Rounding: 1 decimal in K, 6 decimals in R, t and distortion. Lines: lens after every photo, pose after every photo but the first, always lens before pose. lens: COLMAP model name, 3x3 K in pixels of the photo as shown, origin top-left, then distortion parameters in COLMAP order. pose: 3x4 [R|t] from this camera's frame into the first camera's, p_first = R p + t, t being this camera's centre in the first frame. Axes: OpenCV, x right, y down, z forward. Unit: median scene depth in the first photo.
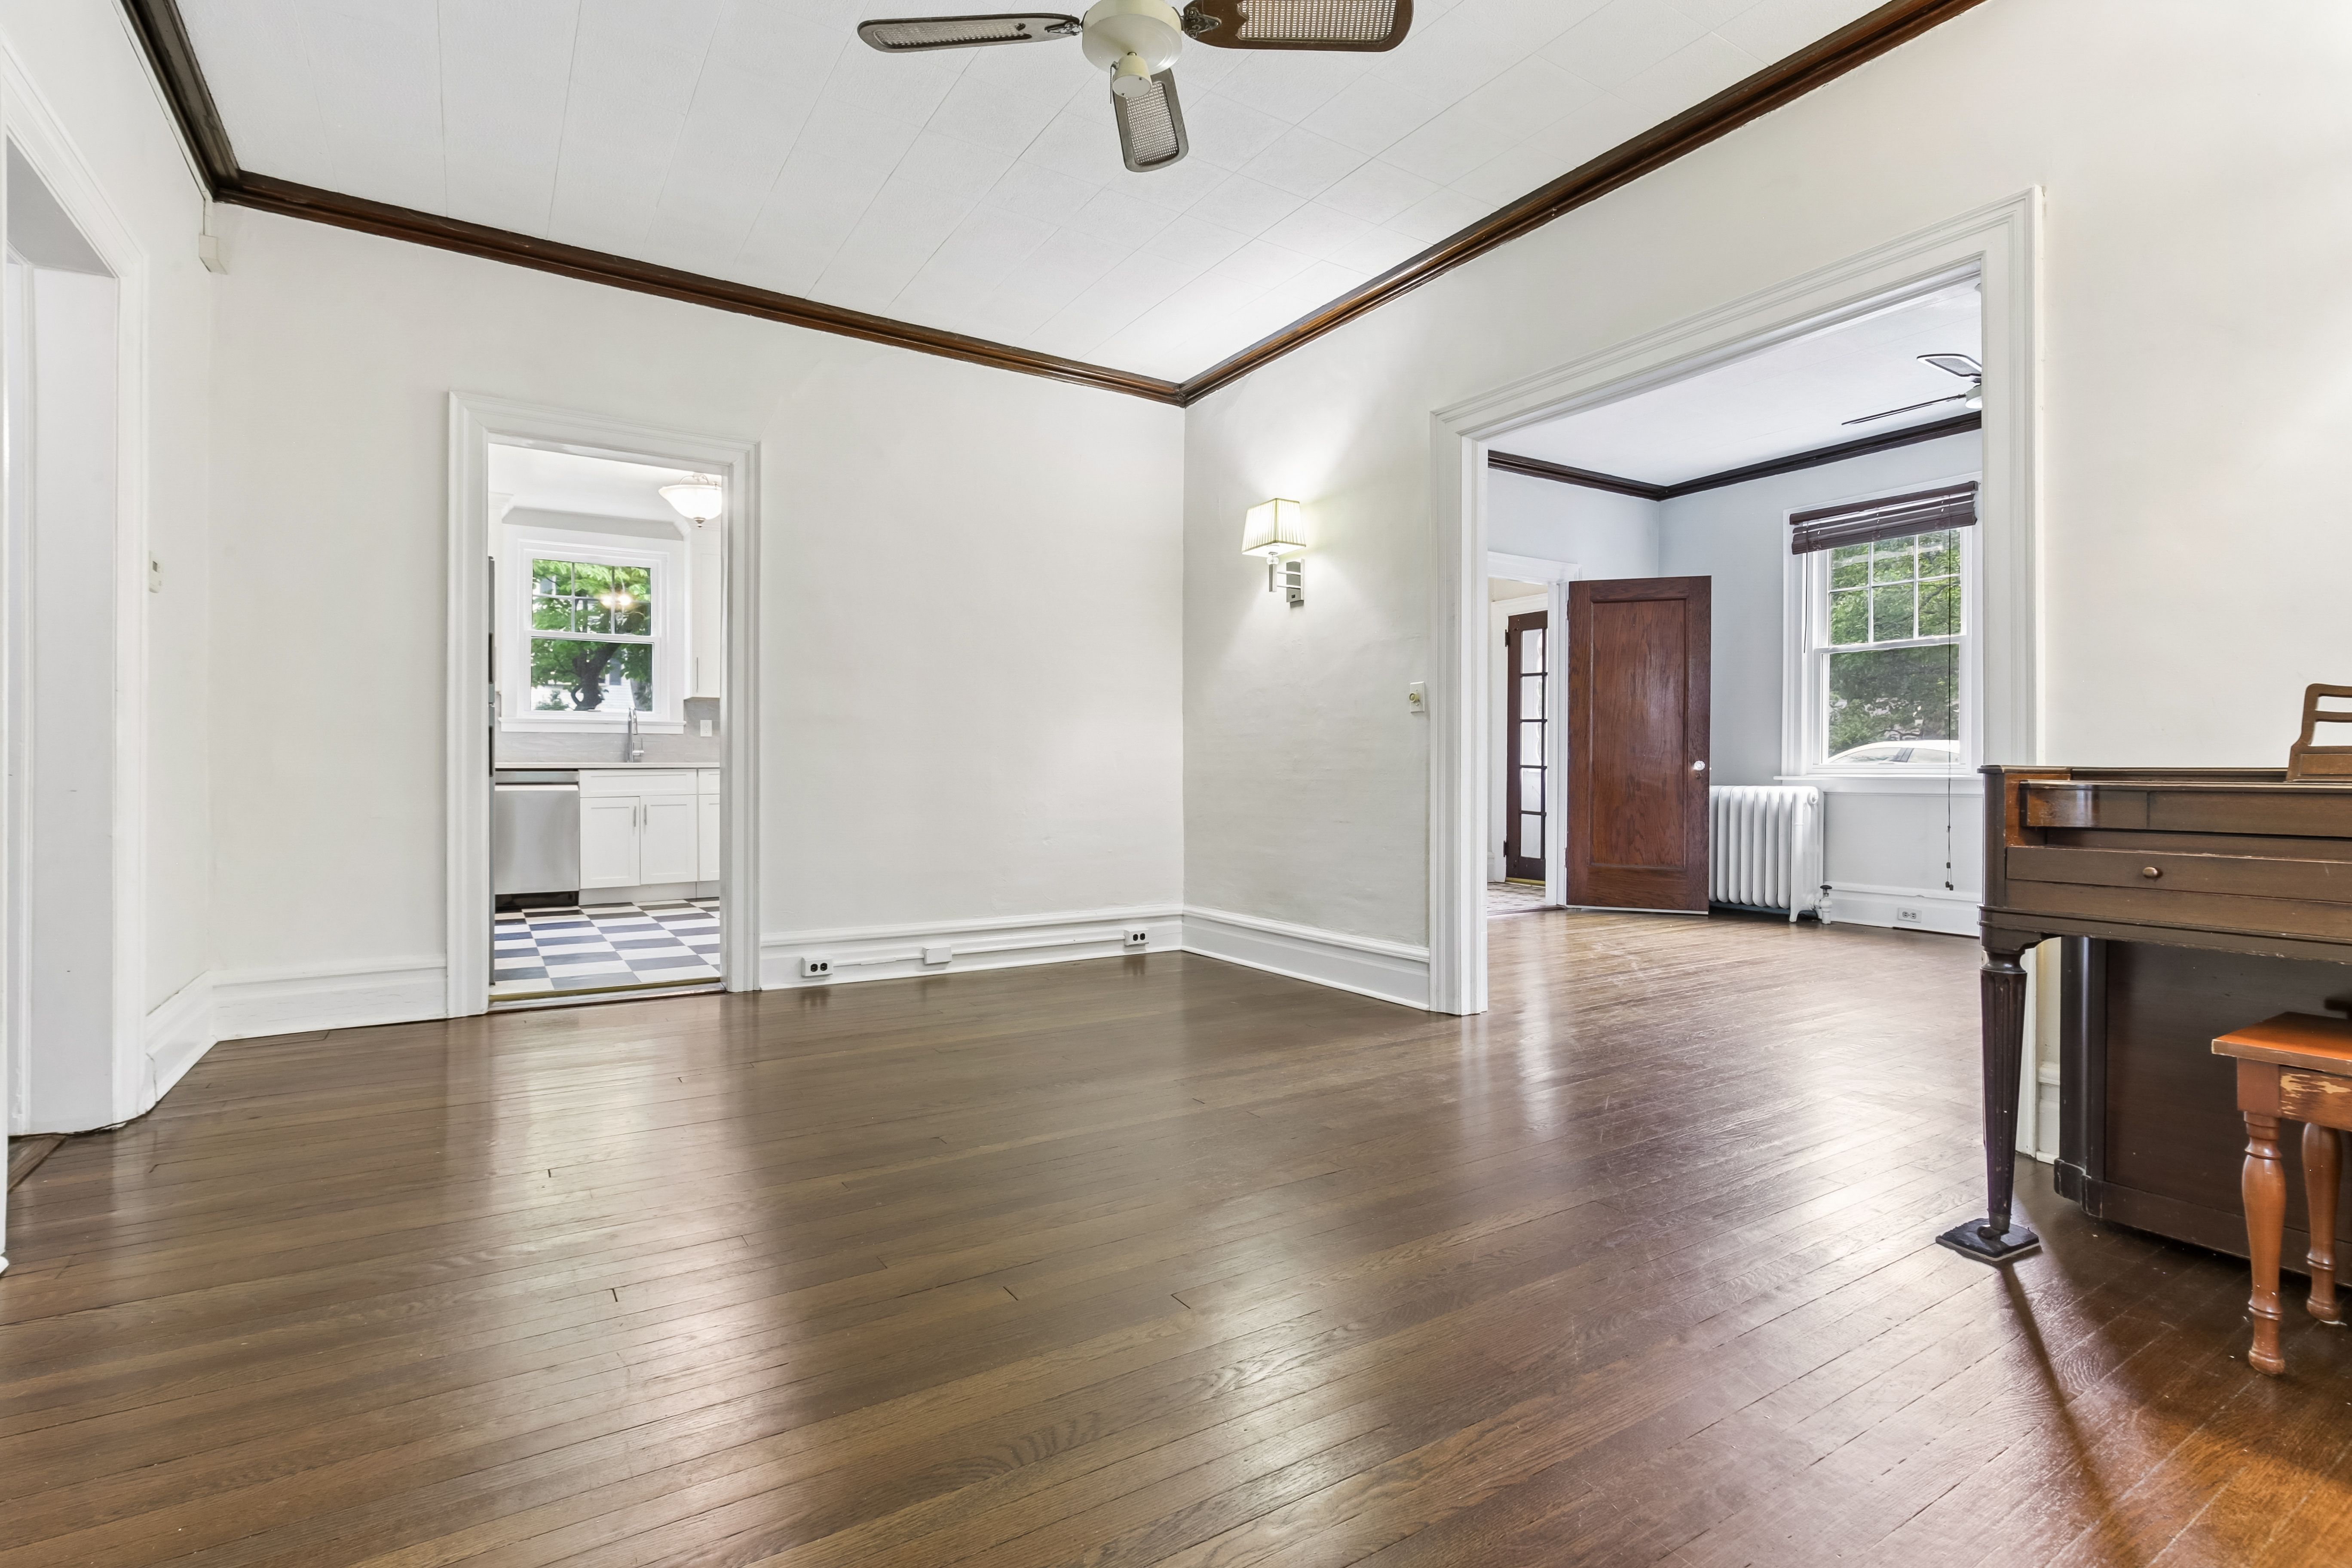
lens RADIAL K [[1099.7, 0, 1226.2], [0, 1099.7, 773.2], [0, 0, 1]] dist [-0.011094, 0.001259]
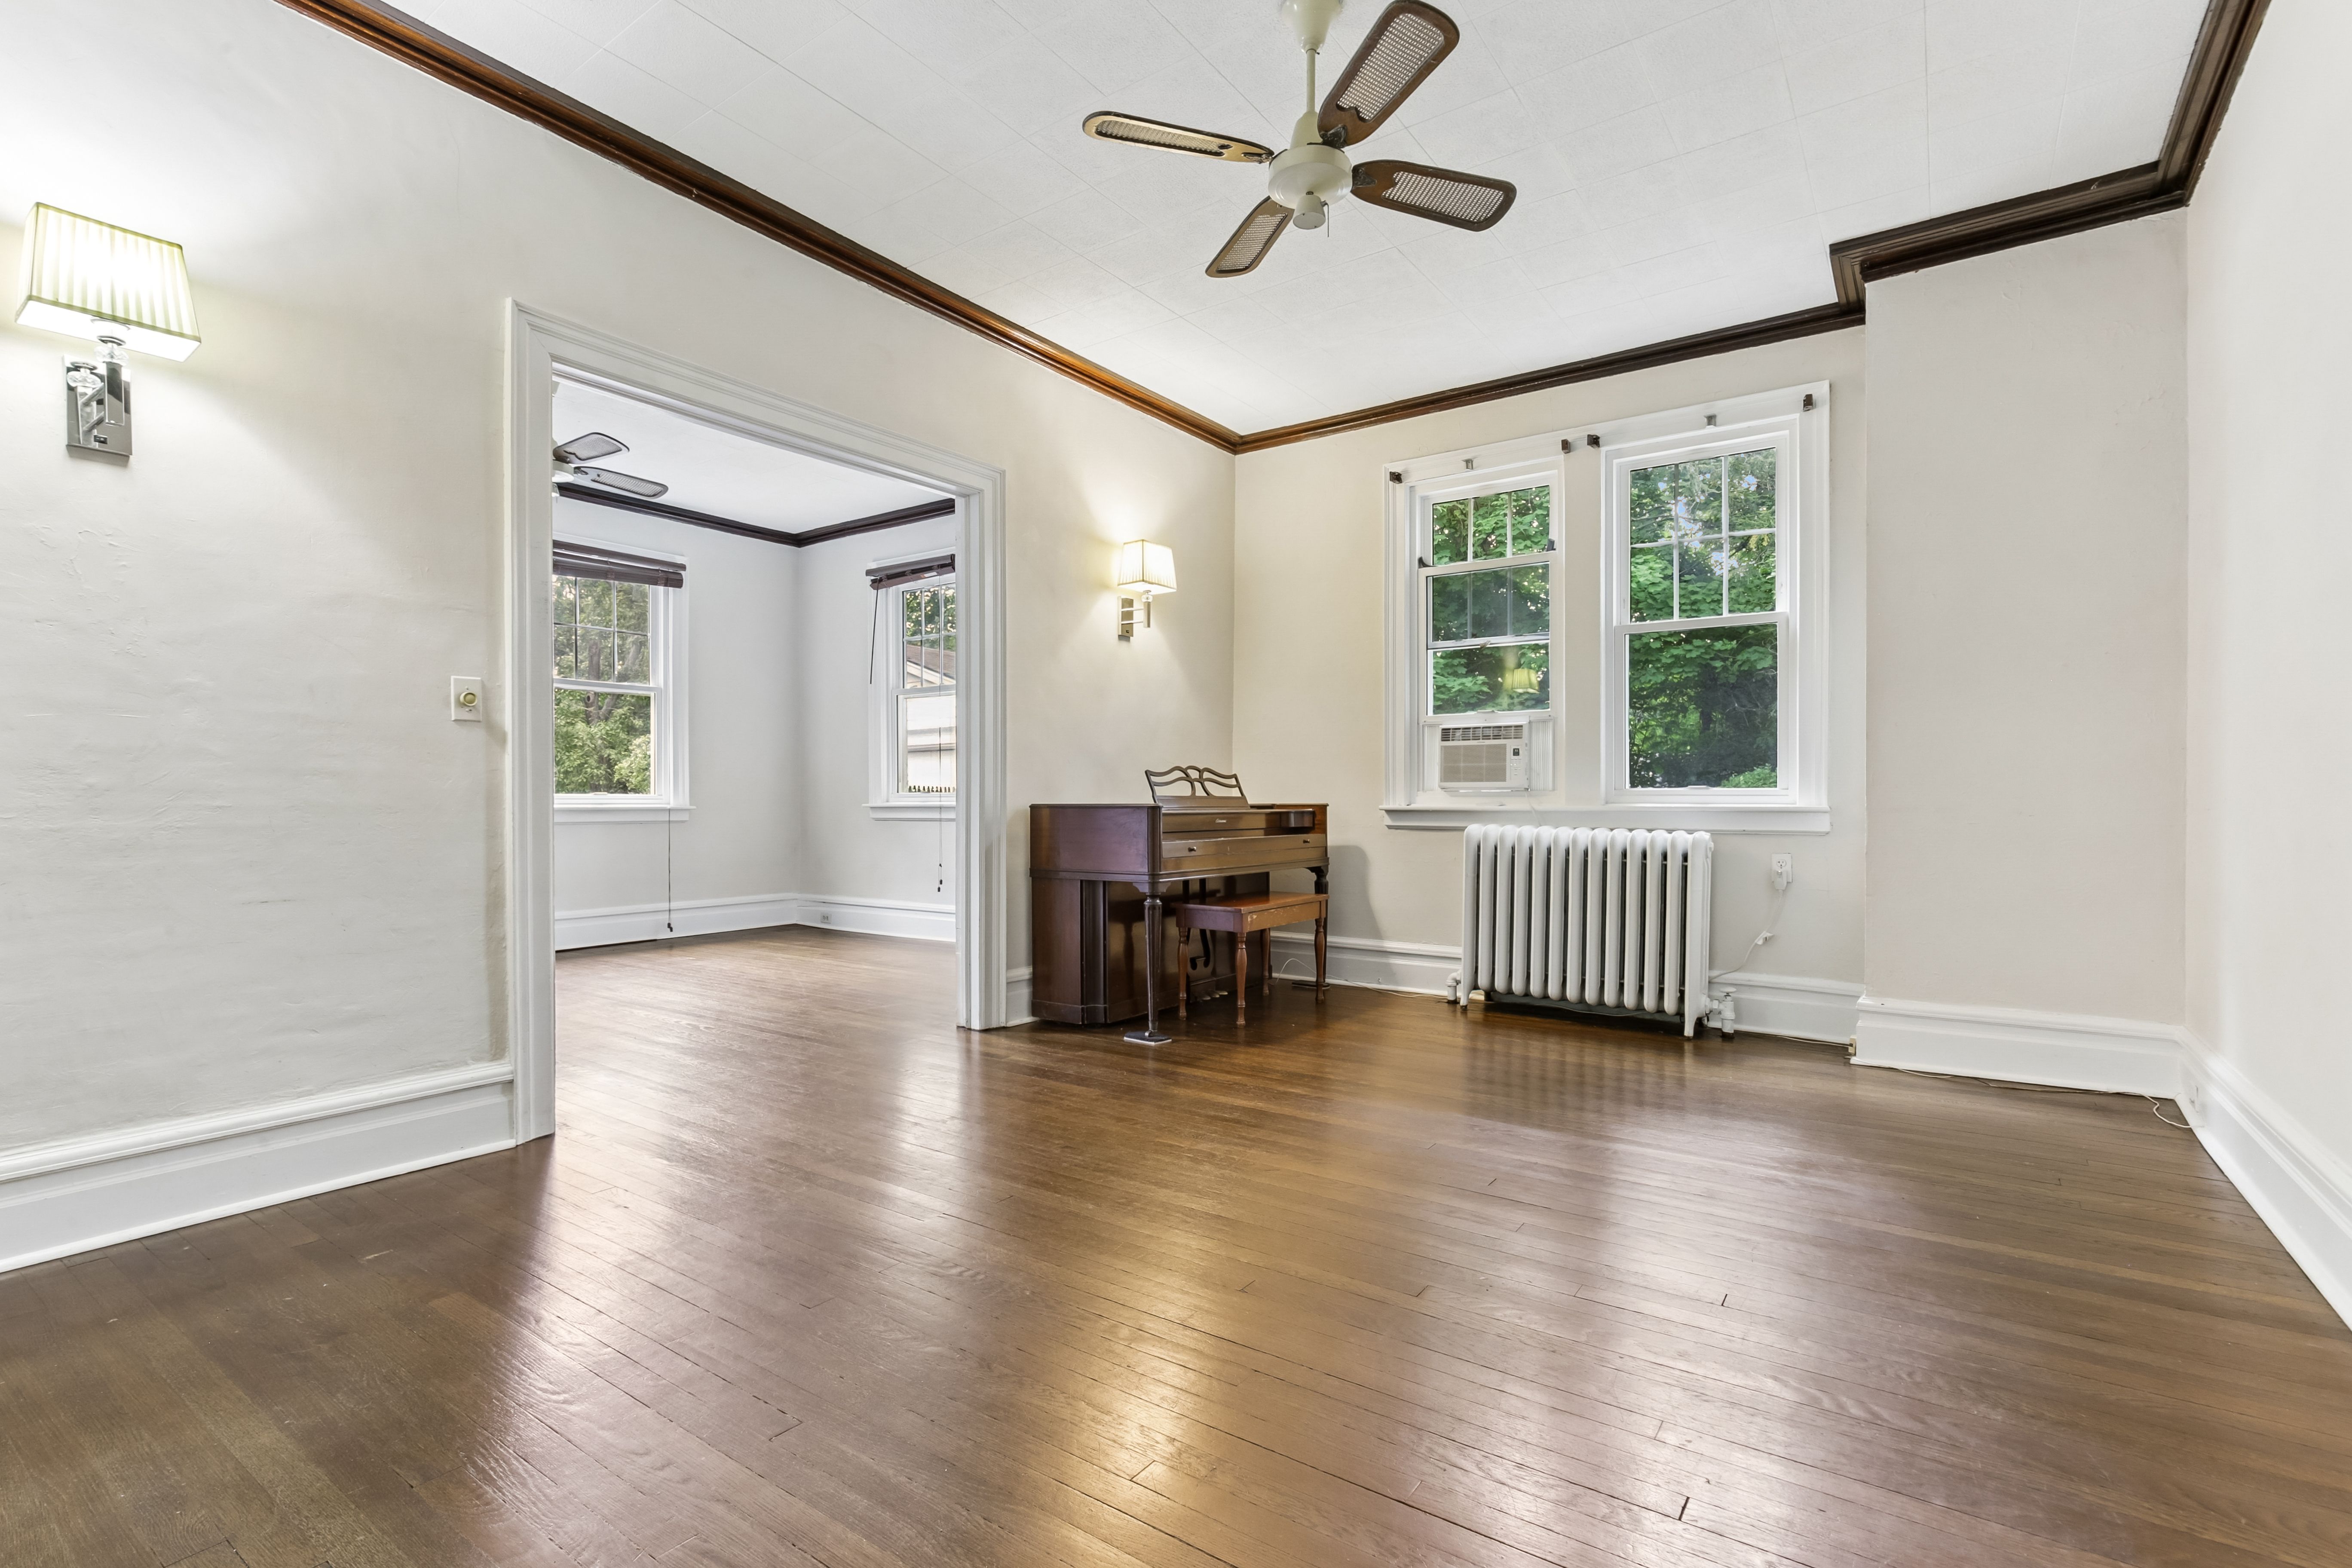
lens RADIAL K [[1099.7, 0, 1165.8], [0, 1099.7, 805.2], [0, 0, 1]] dist [-0.011094, 0.001259]
pose [[-0.348052, -0.004109, 0.937466, -0.615255], [0.000115, 0.999990, 0.004426, -0.006772], [-0.937475, 0.001648, -0.348048, 0.844230]]
